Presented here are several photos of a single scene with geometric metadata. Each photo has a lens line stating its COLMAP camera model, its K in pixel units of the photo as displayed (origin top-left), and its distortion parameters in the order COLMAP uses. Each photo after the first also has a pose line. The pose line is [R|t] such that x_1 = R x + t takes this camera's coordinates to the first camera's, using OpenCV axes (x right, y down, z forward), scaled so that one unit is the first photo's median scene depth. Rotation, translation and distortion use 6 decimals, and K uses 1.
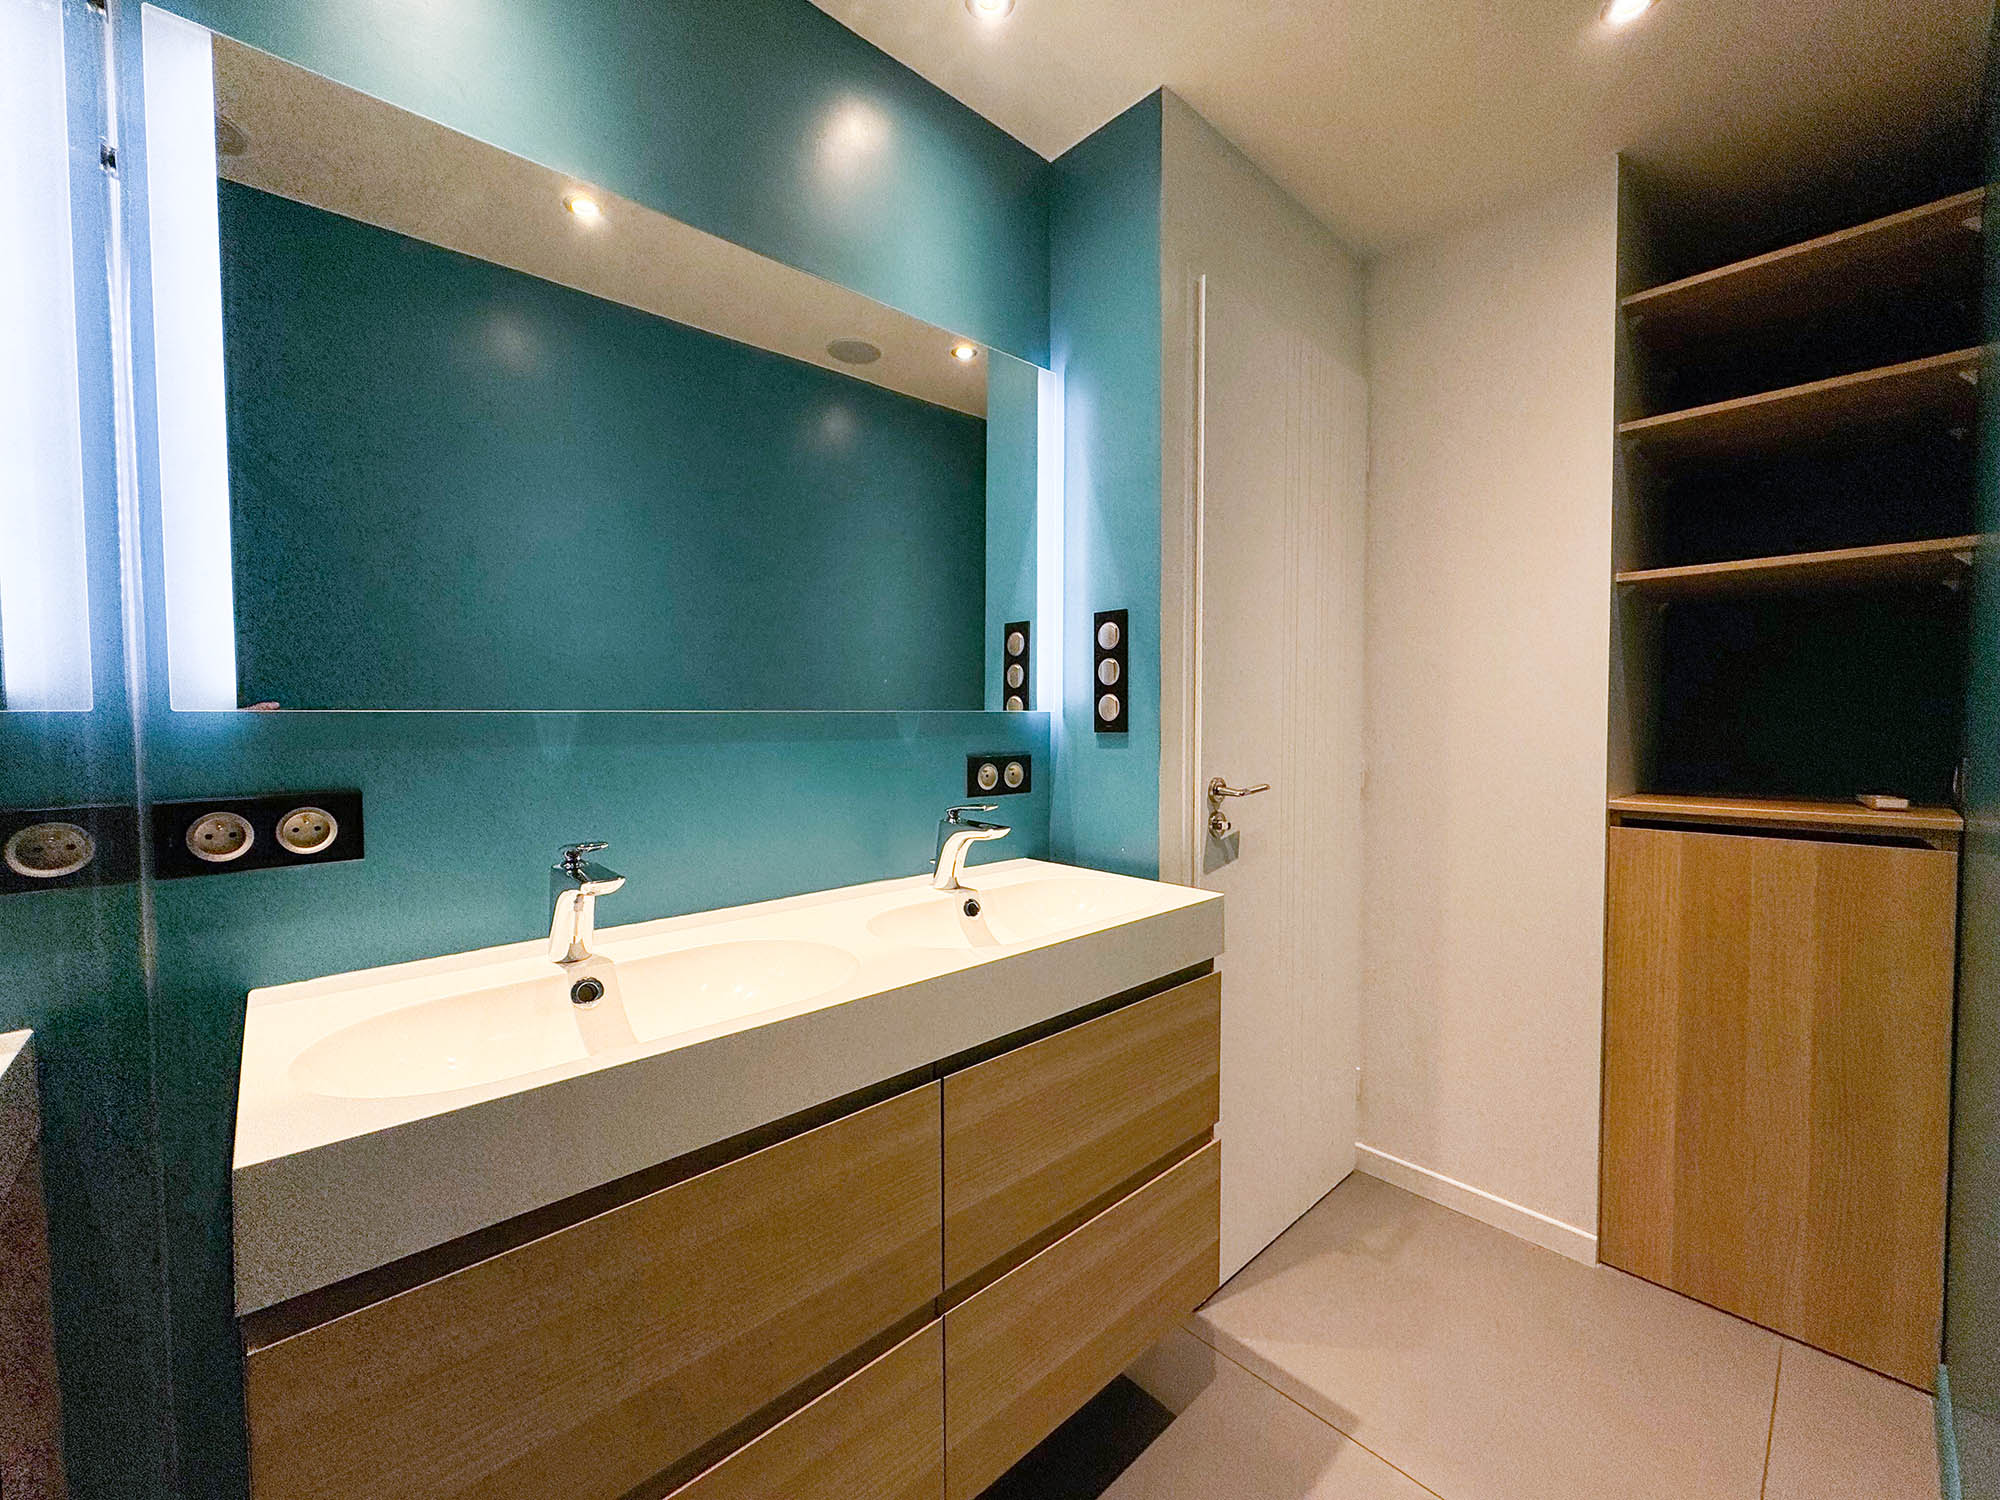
lens RADIAL K [[798.4, 0, 999.6], [0, 798.4, 744.1], [0, 0, 1]] dist [-0.000579, 0.000213]
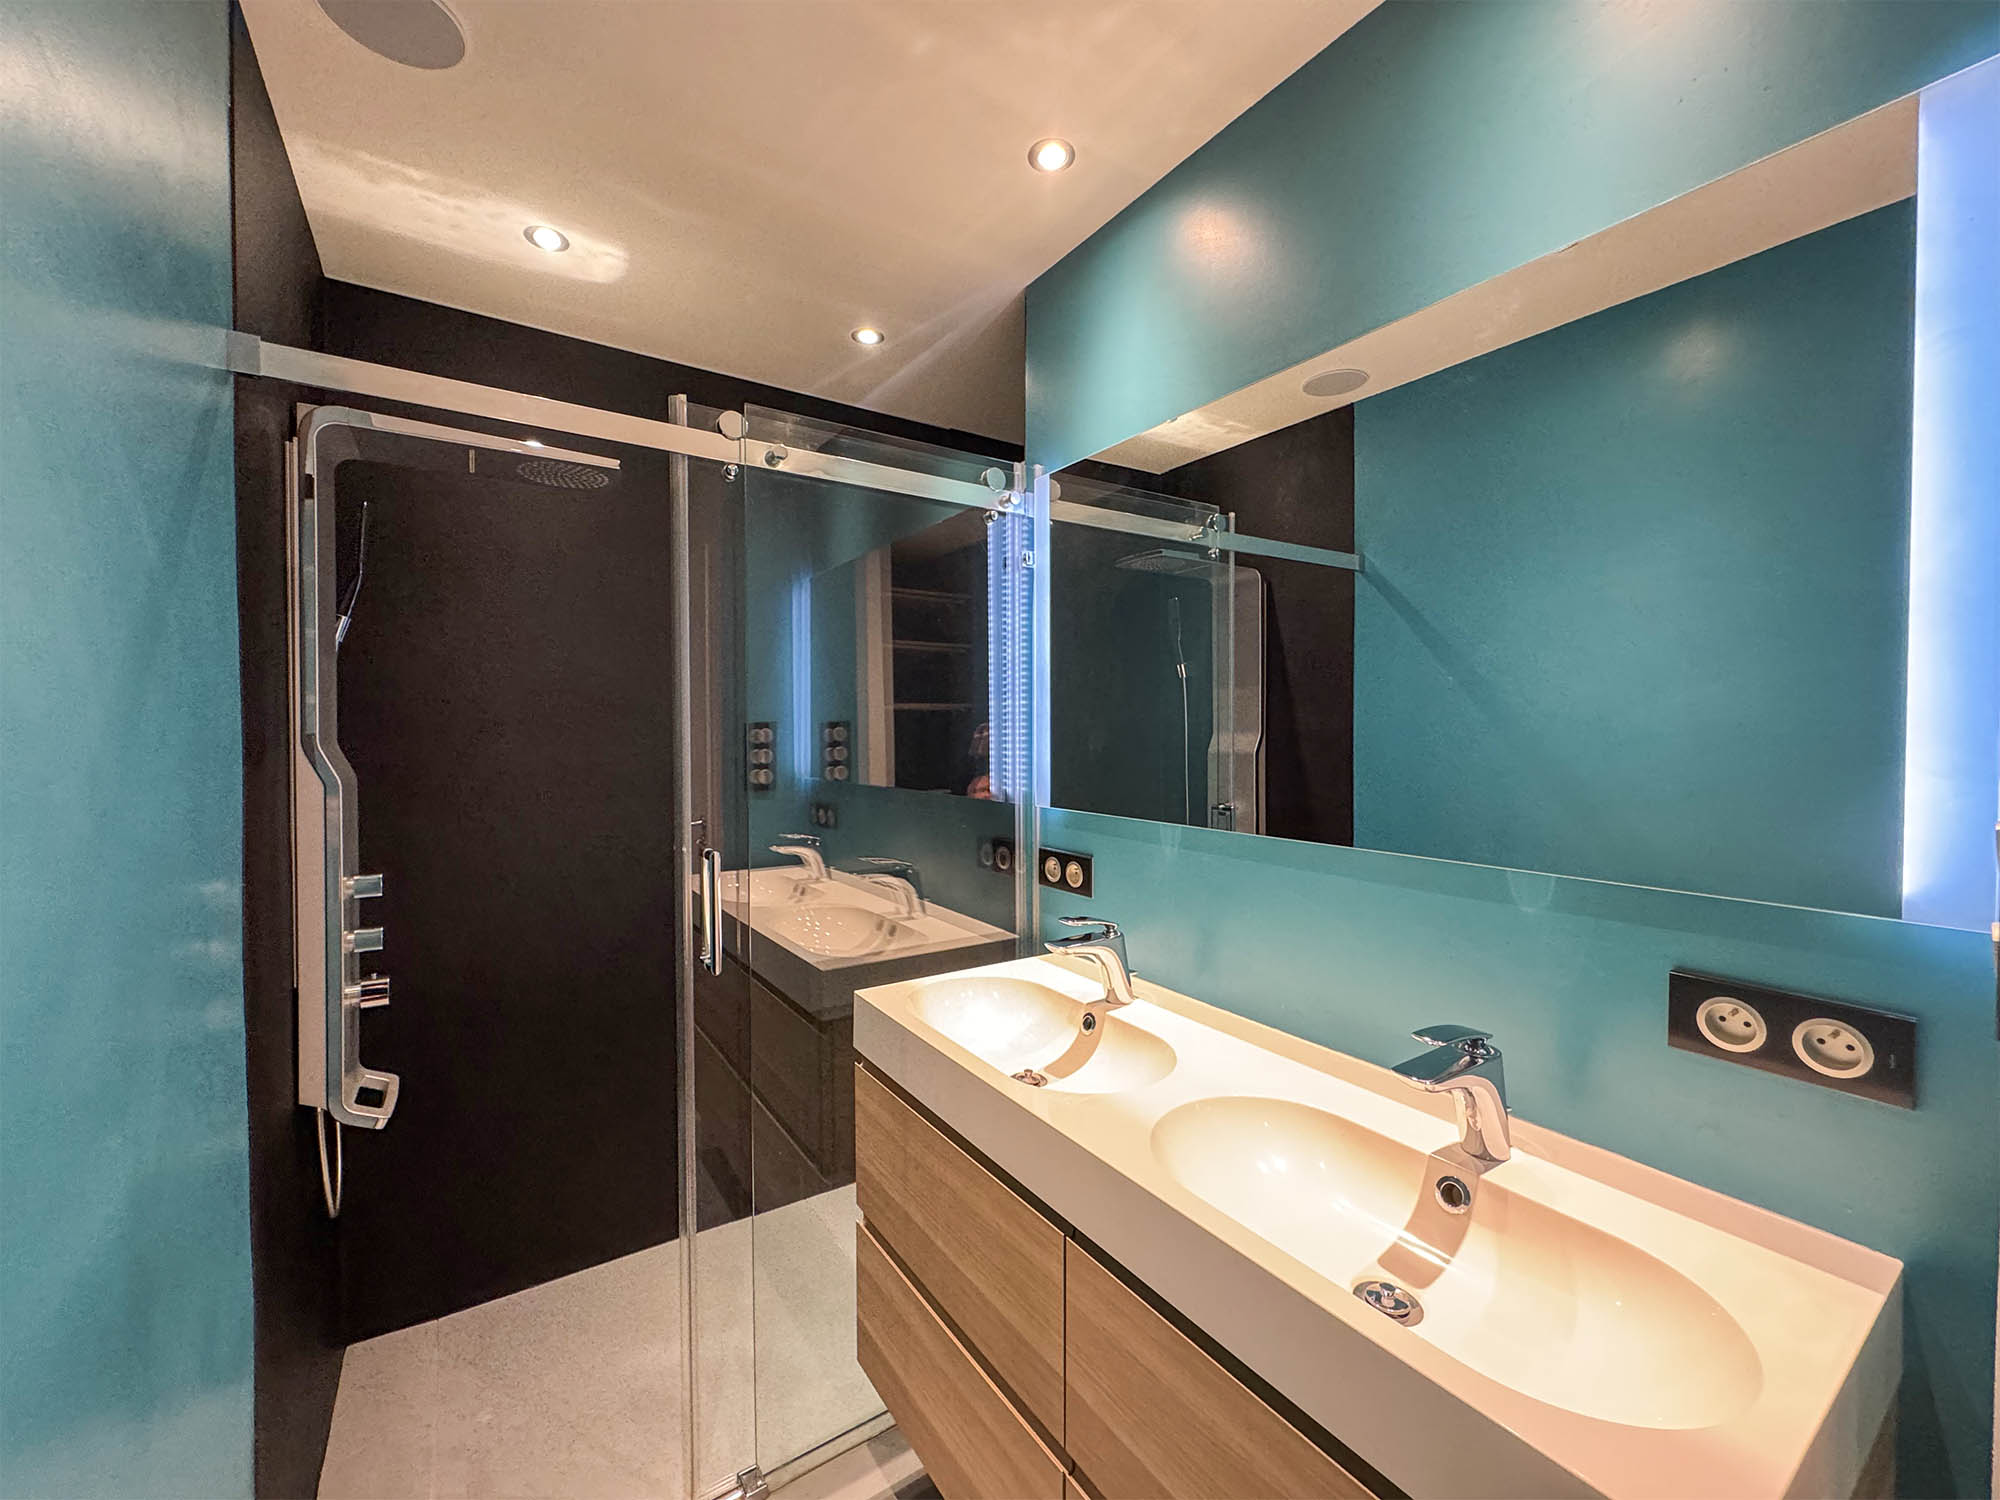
lens RADIAL K [[798.4, 0, 999.6], [0, 798.4, 744.1], [0, 0, 1]] dist [-0.000579, 0.000213]
pose [[-0.149612, 0.021506, -0.988511, 0.939954], [-0.035890, 0.998986, 0.027166, -0.227939], [0.988093, 0.039542, -0.148688, 1.060455]]
